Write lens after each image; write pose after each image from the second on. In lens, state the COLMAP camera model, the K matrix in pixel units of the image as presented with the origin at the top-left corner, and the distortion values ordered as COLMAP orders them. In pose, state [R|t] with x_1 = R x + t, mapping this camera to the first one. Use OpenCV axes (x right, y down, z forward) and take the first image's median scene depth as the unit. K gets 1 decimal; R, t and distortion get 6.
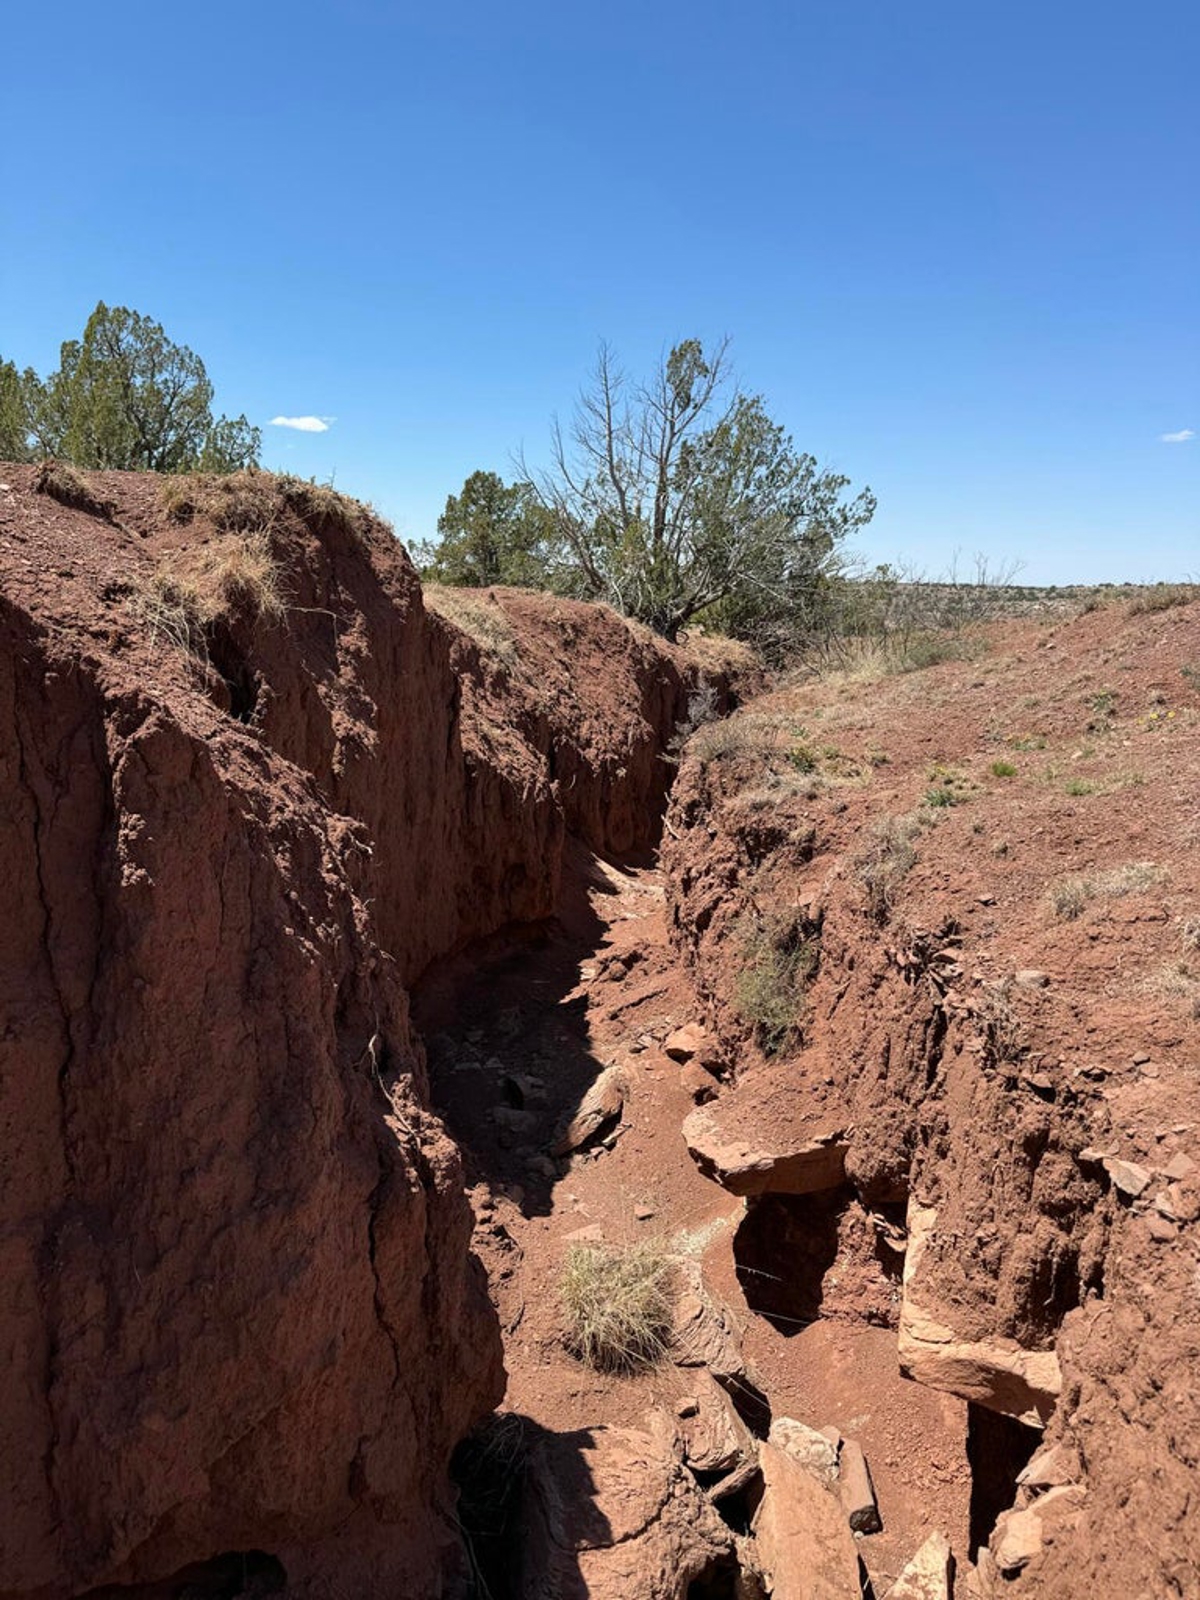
lens RADIAL K [[1093.9, 0, 602.1], [0, 1093.9, 799.6], [0, 0, 1]] dist [-0.005811, -0.001065]
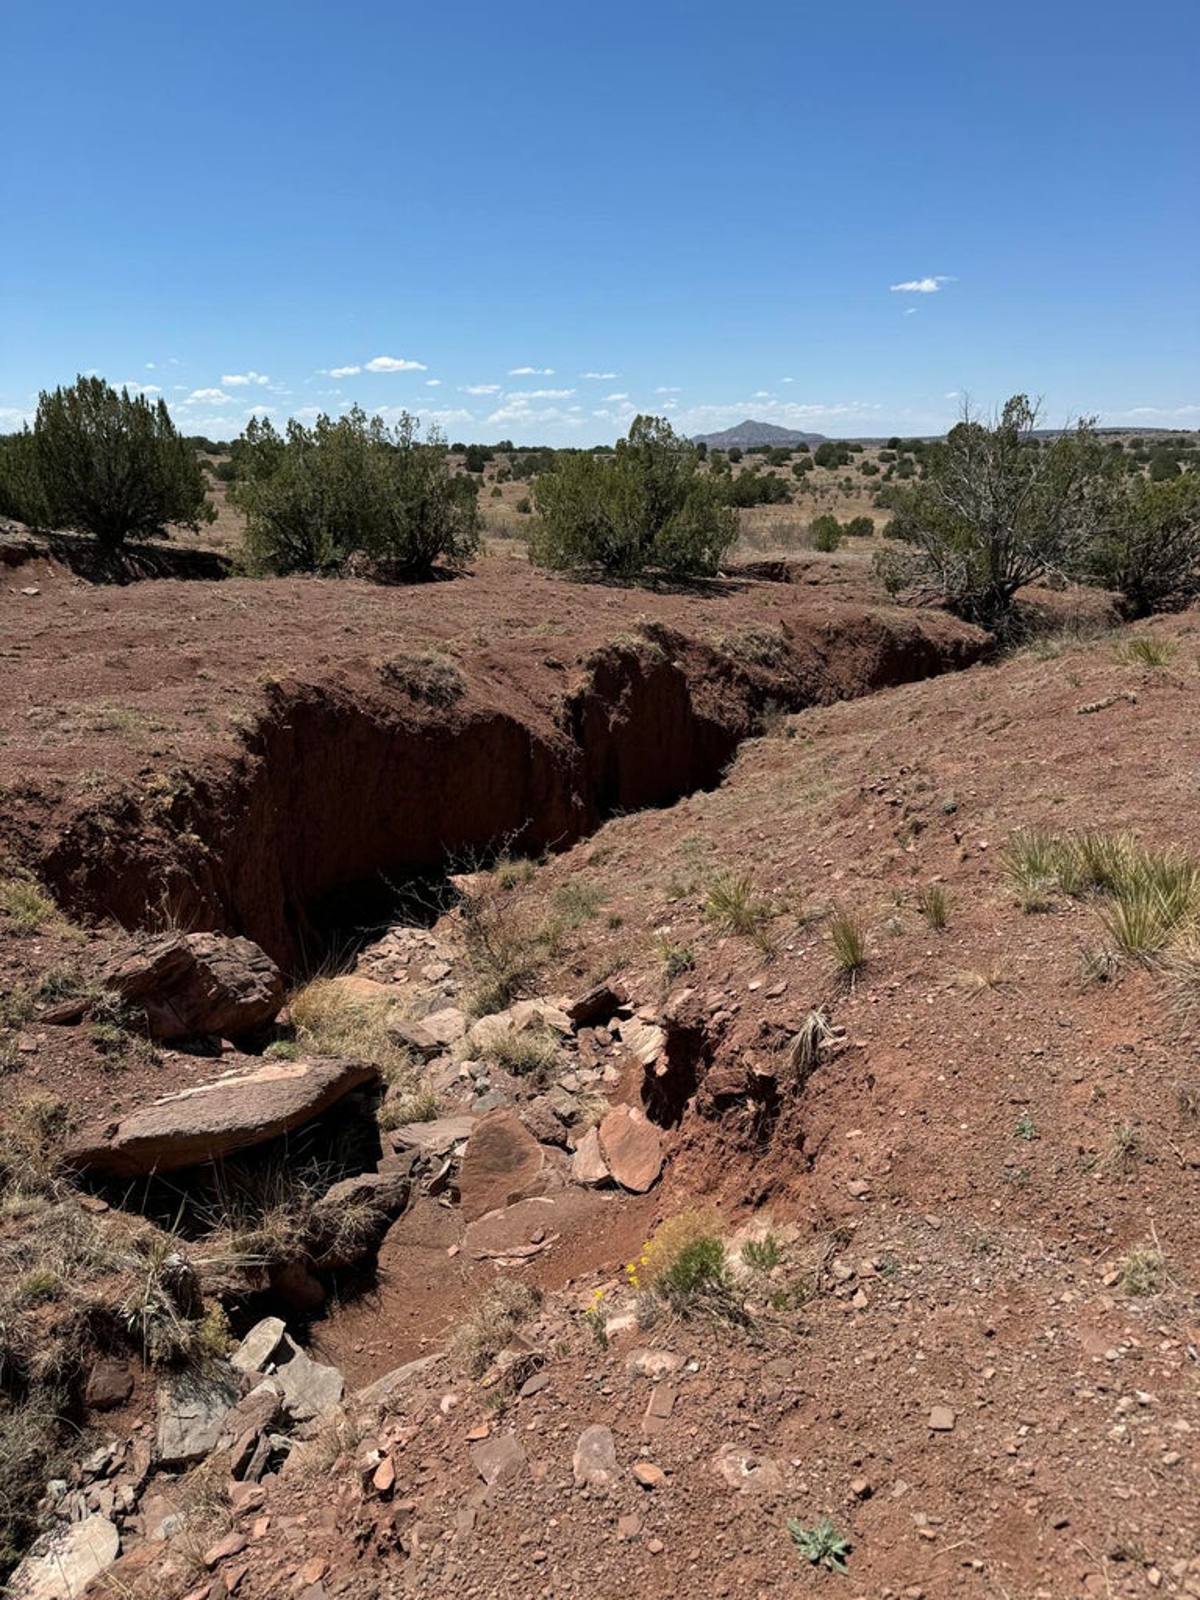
lens RADIAL K [[1093.9, 0, 595.3], [0, 1093.9, 799.1], [0, 0, 1]] dist [-0.005811, -0.001065]
pose [[0.863648, 0.113615, -0.491125, 0.672395], [-0.055350, 0.989752, 0.131633, -0.120281], [0.501048, -0.086501, 0.861086, -0.974574]]
